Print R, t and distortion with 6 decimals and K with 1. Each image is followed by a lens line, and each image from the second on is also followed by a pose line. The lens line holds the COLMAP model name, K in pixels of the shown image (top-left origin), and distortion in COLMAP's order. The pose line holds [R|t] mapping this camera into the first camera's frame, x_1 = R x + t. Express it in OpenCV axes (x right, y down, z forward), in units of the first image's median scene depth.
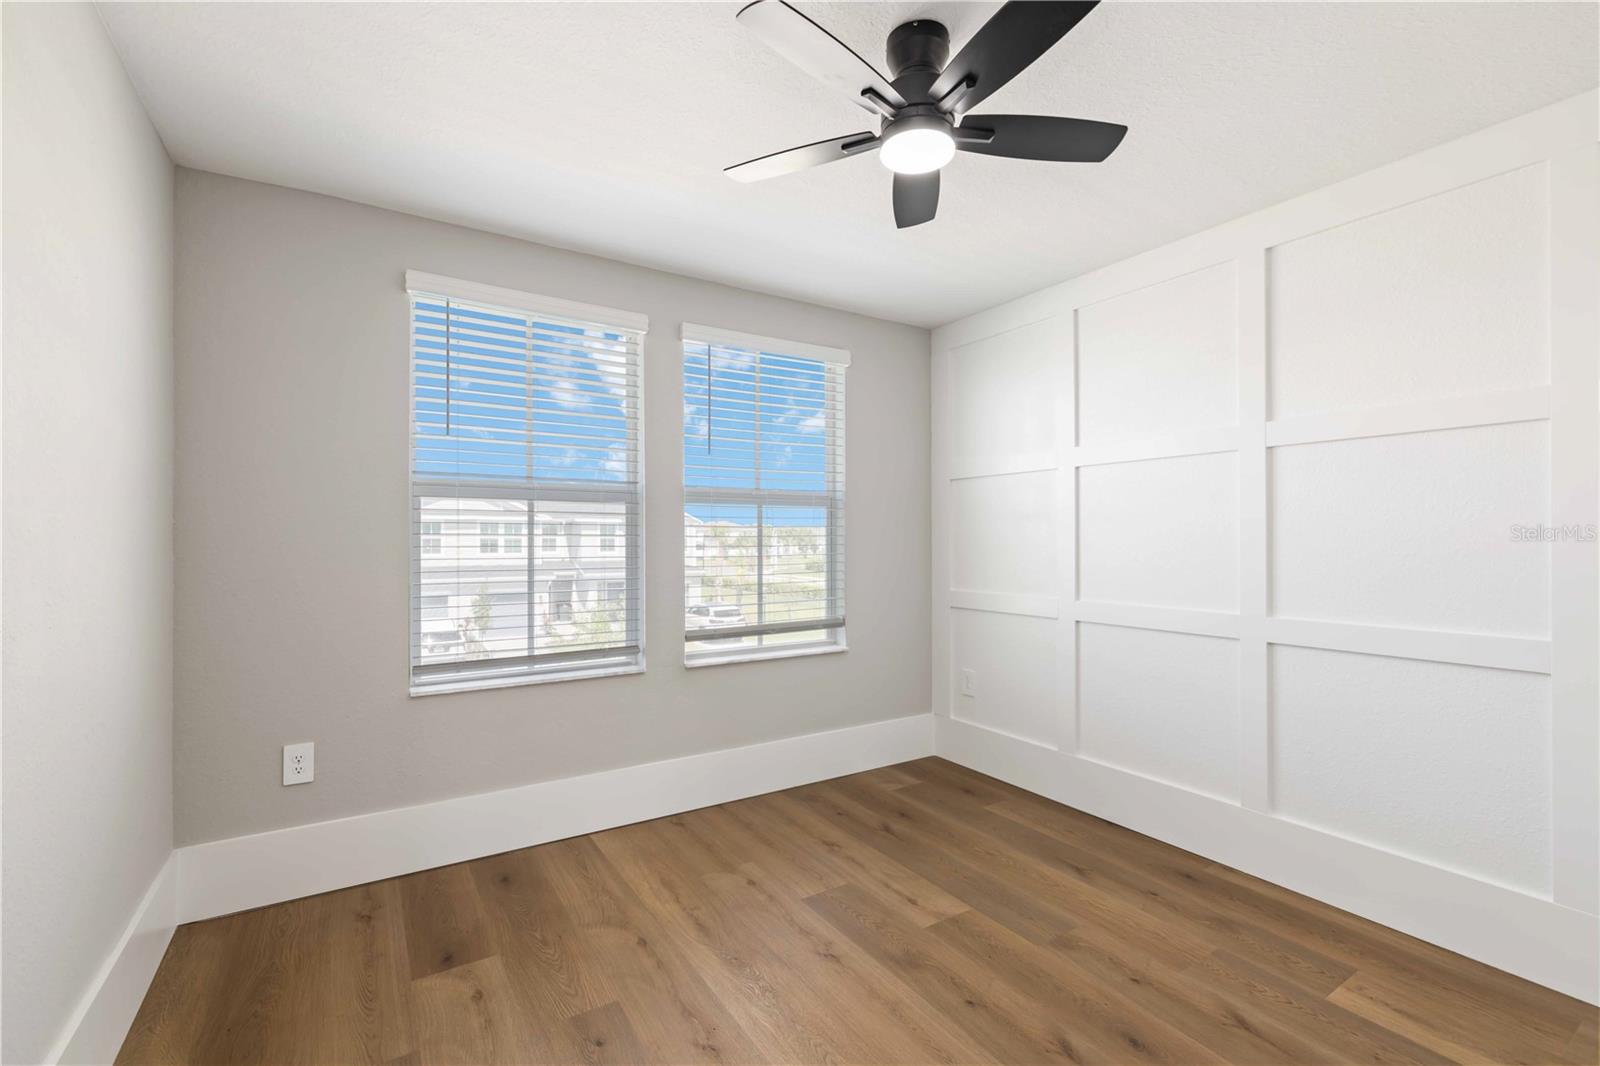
lens RADIAL K [[690.9, 0, 798.0], [0, 690.9, 541.5], [0, 0, 1]] dist [-0.000986, 0.003682]
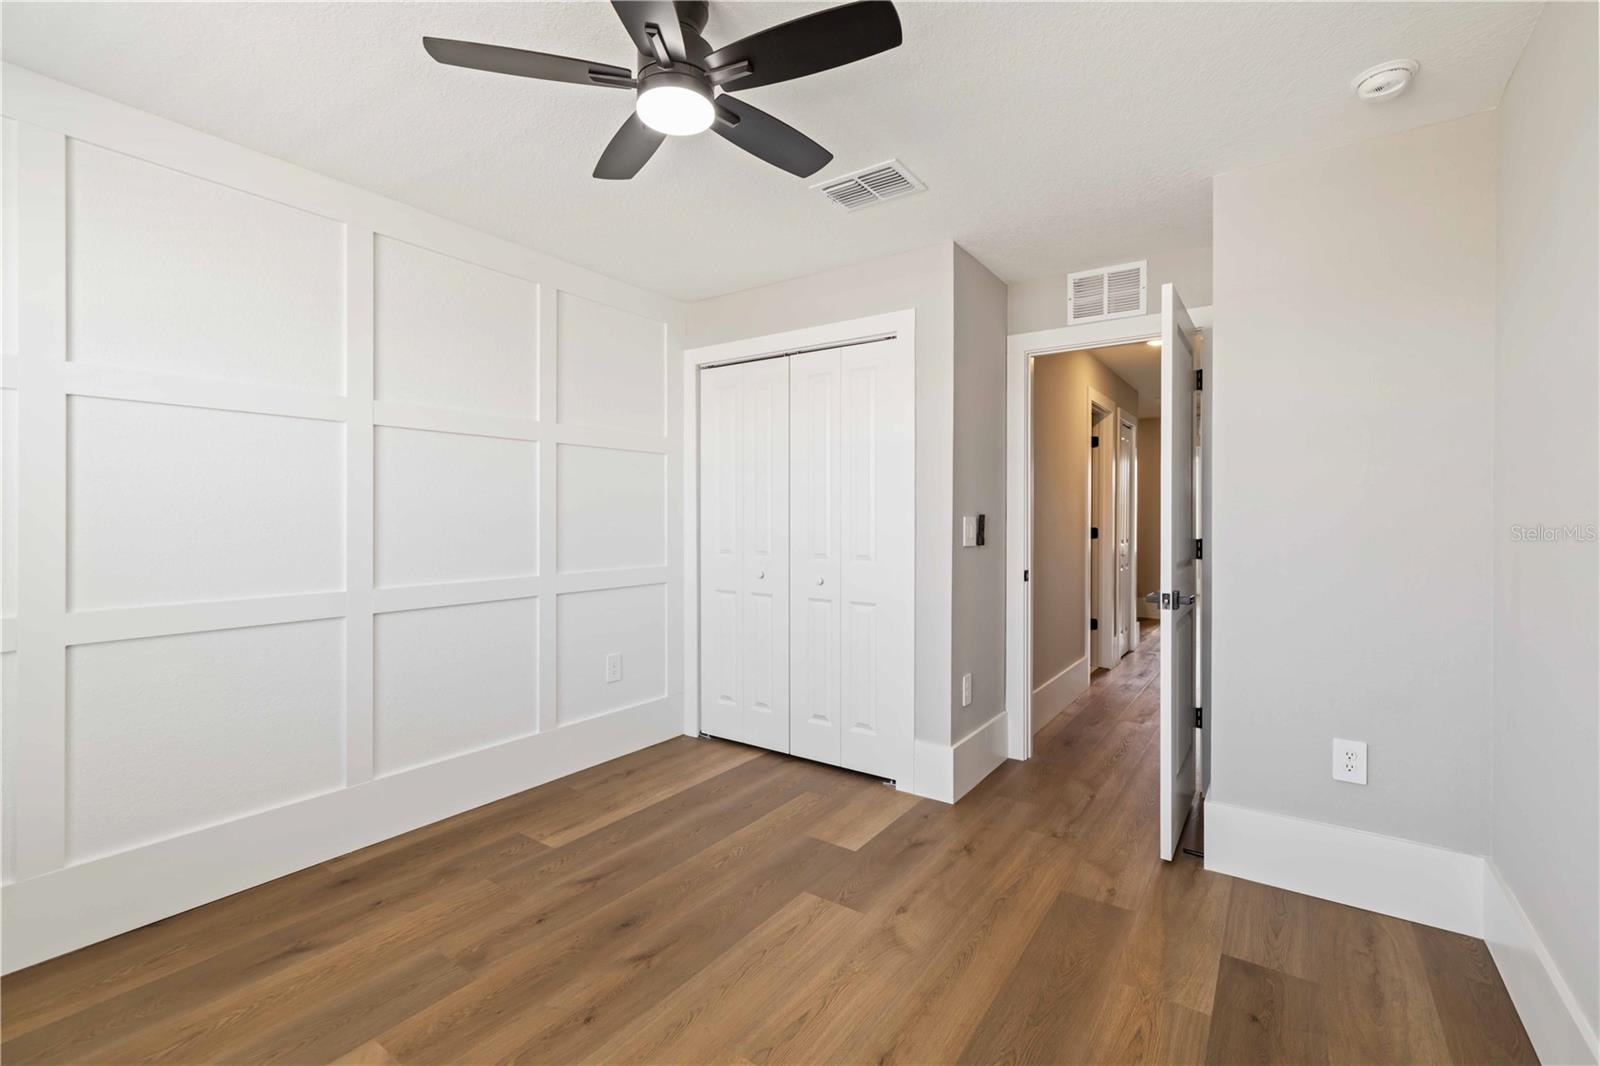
lens RADIAL K [[697.4, 0, 799.5], [0, 697.4, 516.5], [0, 0, 1]] dist [0.002258, 0.000629]
pose [[-0.380496, -0.003562, 0.924776, -0.550699], [-0.002939, 0.999992, 0.002642, -0.003916], [-0.924778, -0.001712, -0.380503, 0.843603]]
